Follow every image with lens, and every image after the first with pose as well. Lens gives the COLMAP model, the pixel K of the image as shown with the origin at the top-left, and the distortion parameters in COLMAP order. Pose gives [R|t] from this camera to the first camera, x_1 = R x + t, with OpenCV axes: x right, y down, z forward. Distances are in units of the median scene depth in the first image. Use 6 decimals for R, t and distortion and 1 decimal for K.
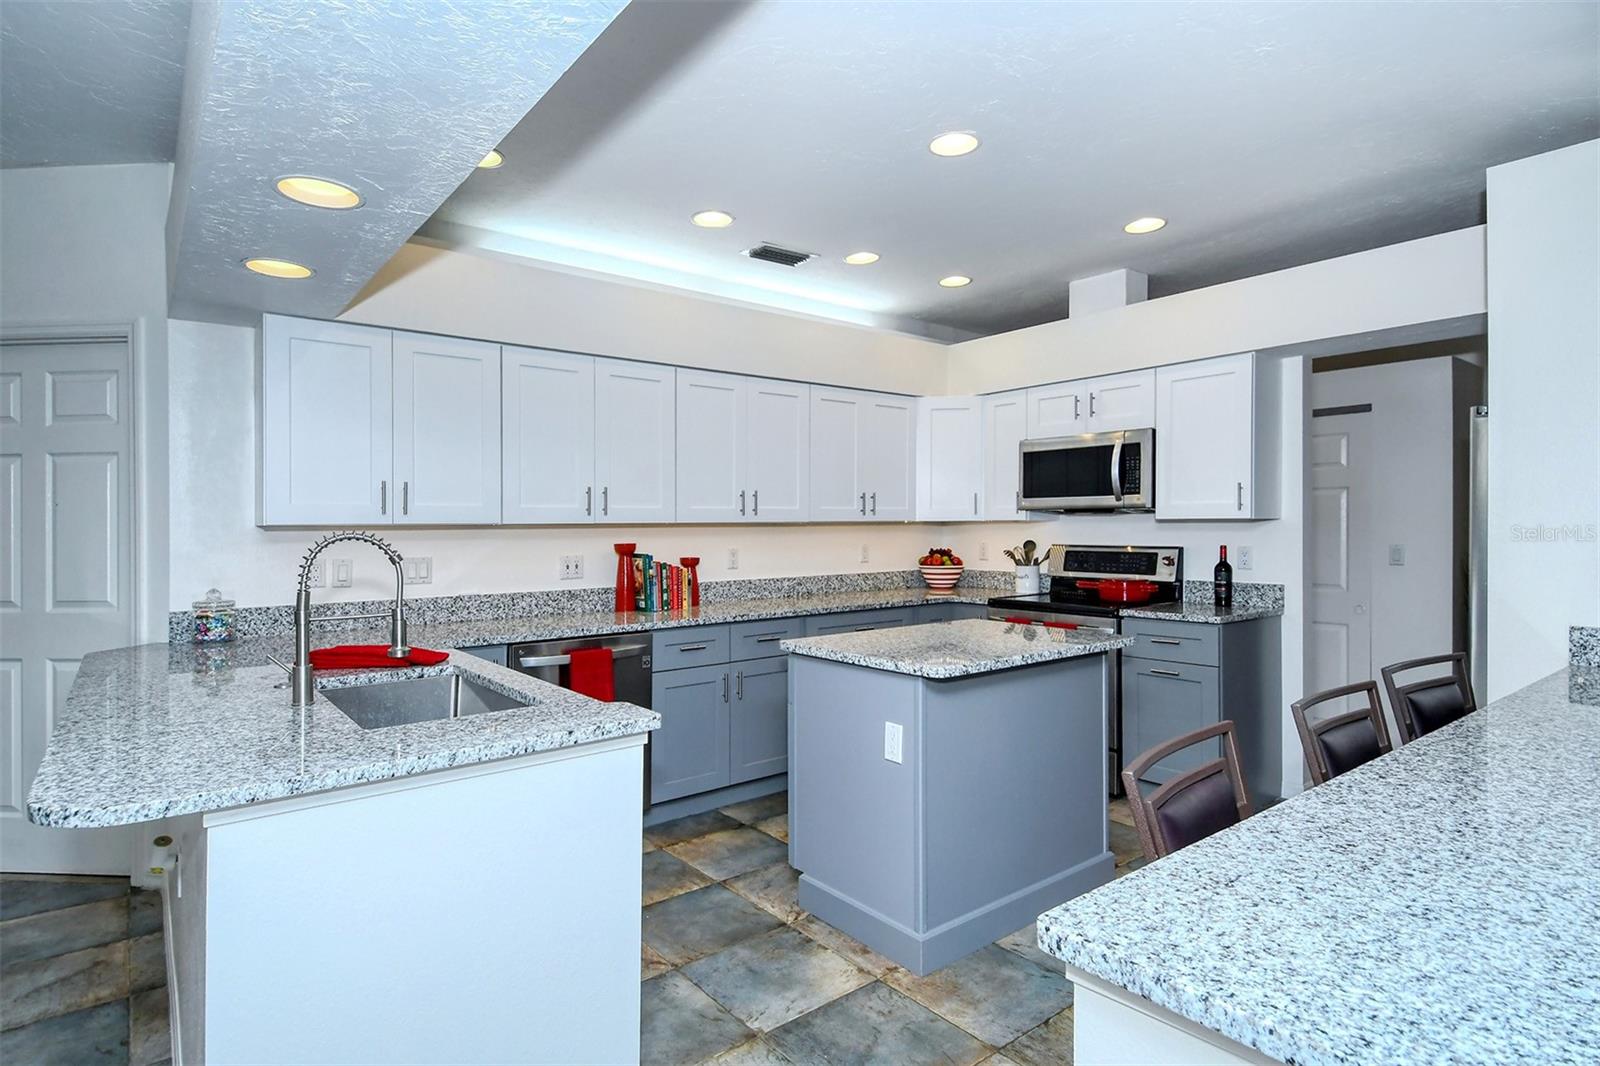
lens RADIAL K [[853.9, 0, 790.3], [0, 853.9, 536.2], [0, 0, 1]] dist [0.035098, -0.027197]
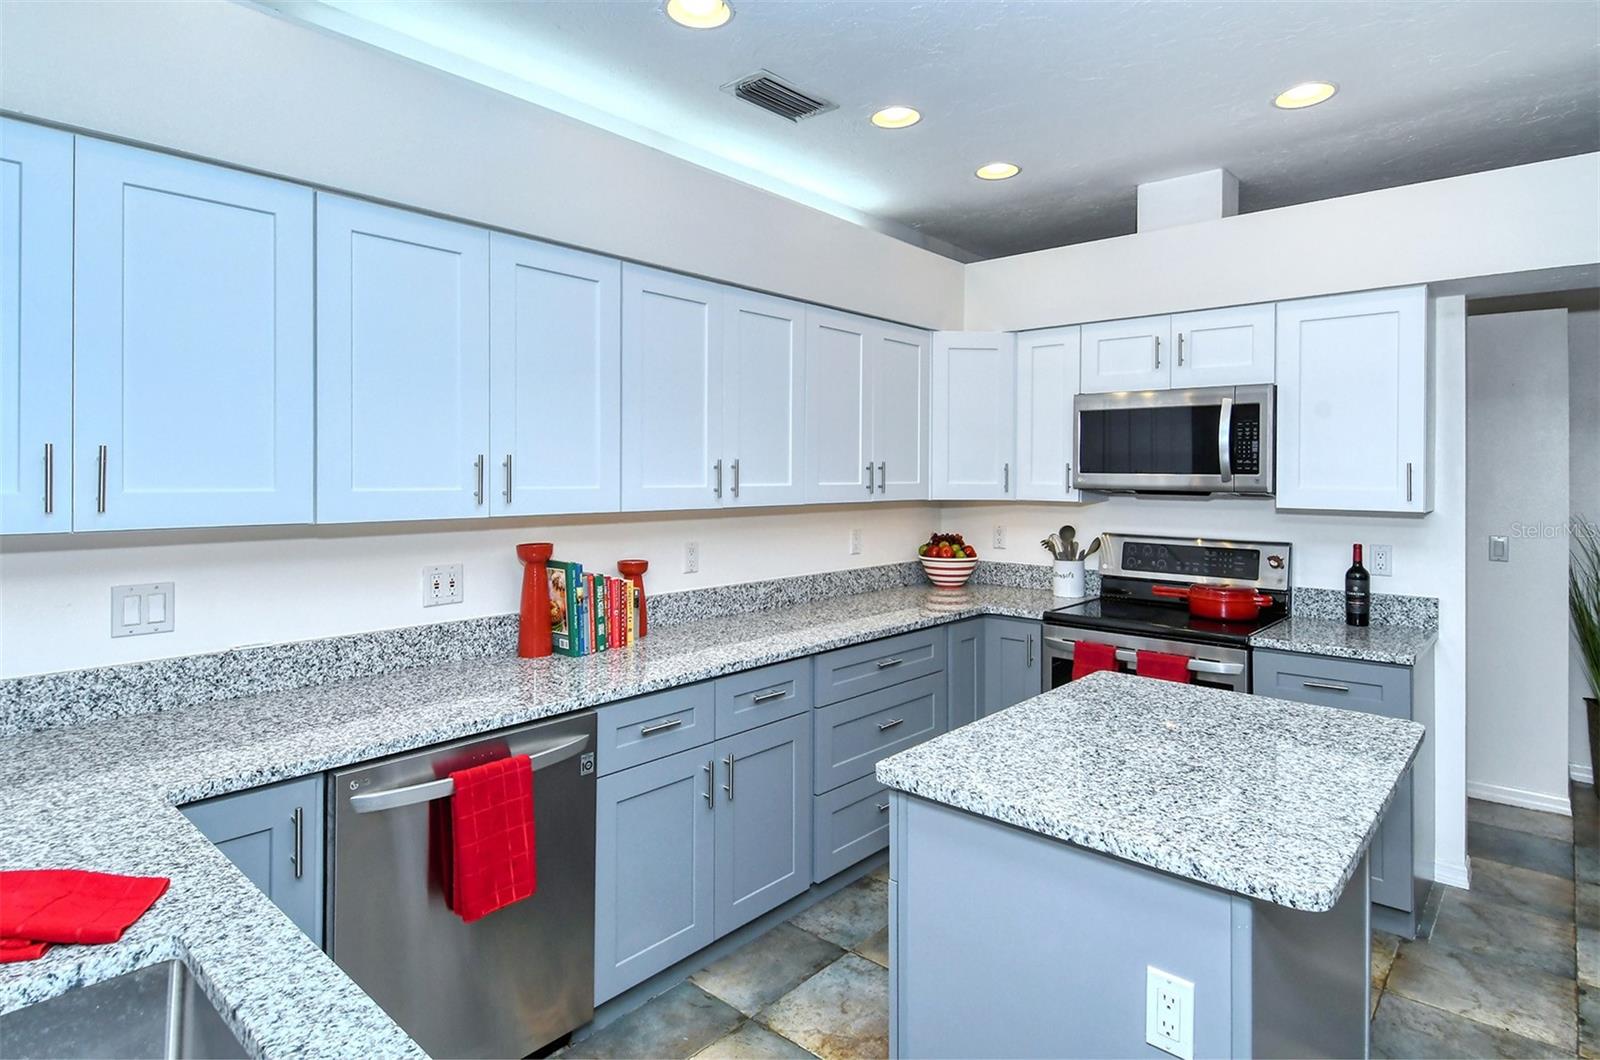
lens RADIAL K [[861.9, 0, 797.3], [0, 861.9, 503.0], [0, 0, 1]] dist [0.038709, -0.030621]
pose [[0.985140, 0.009360, 0.171496, -0.108412], [-0.013676, 0.999618, 0.024002, -0.036778], [-0.171206, -0.025991, 0.984892, 0.337362]]
